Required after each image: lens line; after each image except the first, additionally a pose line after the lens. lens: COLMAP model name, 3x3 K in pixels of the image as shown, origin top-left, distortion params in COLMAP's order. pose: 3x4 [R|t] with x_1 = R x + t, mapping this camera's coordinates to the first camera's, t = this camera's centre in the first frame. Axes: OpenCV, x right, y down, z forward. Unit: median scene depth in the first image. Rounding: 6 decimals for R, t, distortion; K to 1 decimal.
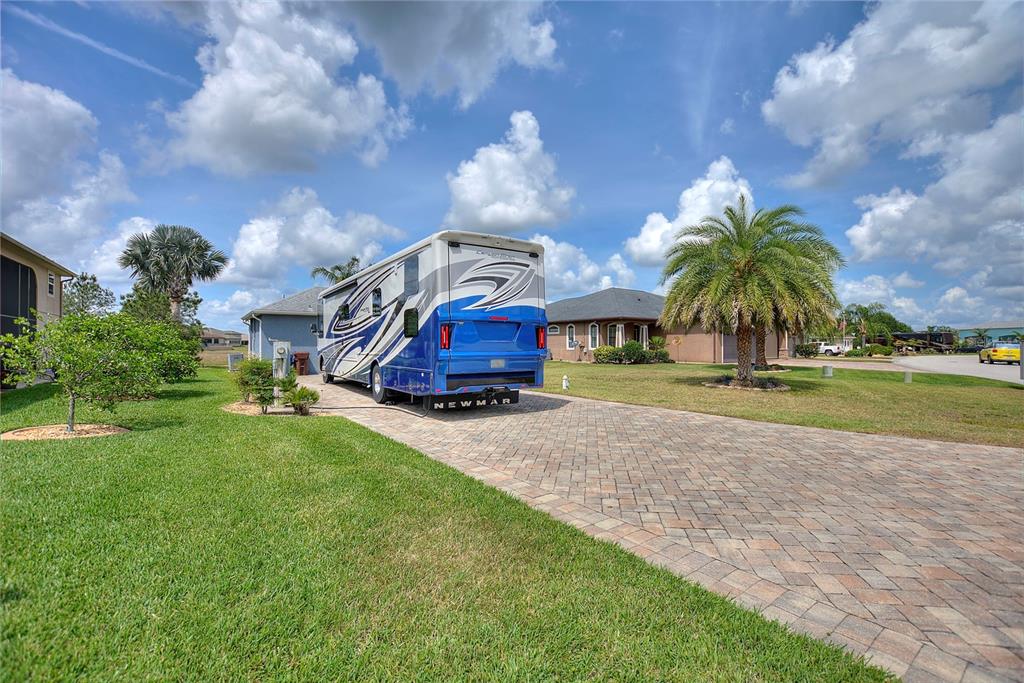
lens RADIAL K [[446.2, 0, 508.7], [0, 446.2, 335.6], [0, 0, 1]] dist [-0.024779, -0.000604]
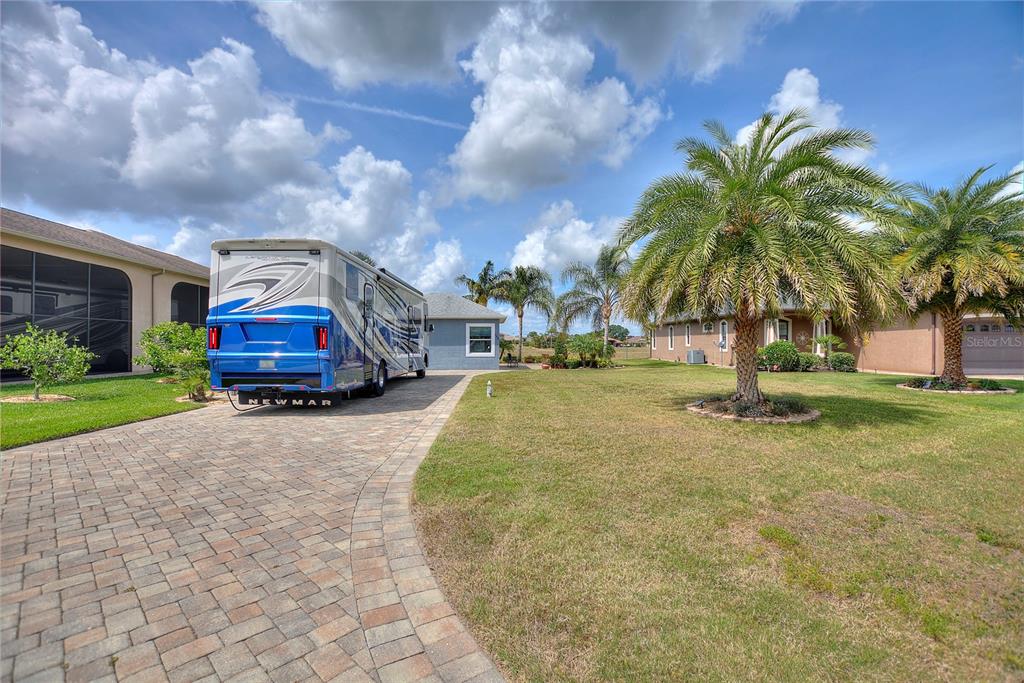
lens RADIAL K [[446.2, 0, 507.0], [0, 446.2, 347.9], [0, 0, 1]] dist [-0.024779, -0.000604]
pose [[0.843523, 0.004262, -0.537076, 0.470336], [0.009973, 0.999672, 0.023597, 0.003579], [0.537001, -0.025261, 0.843204, 0.211081]]
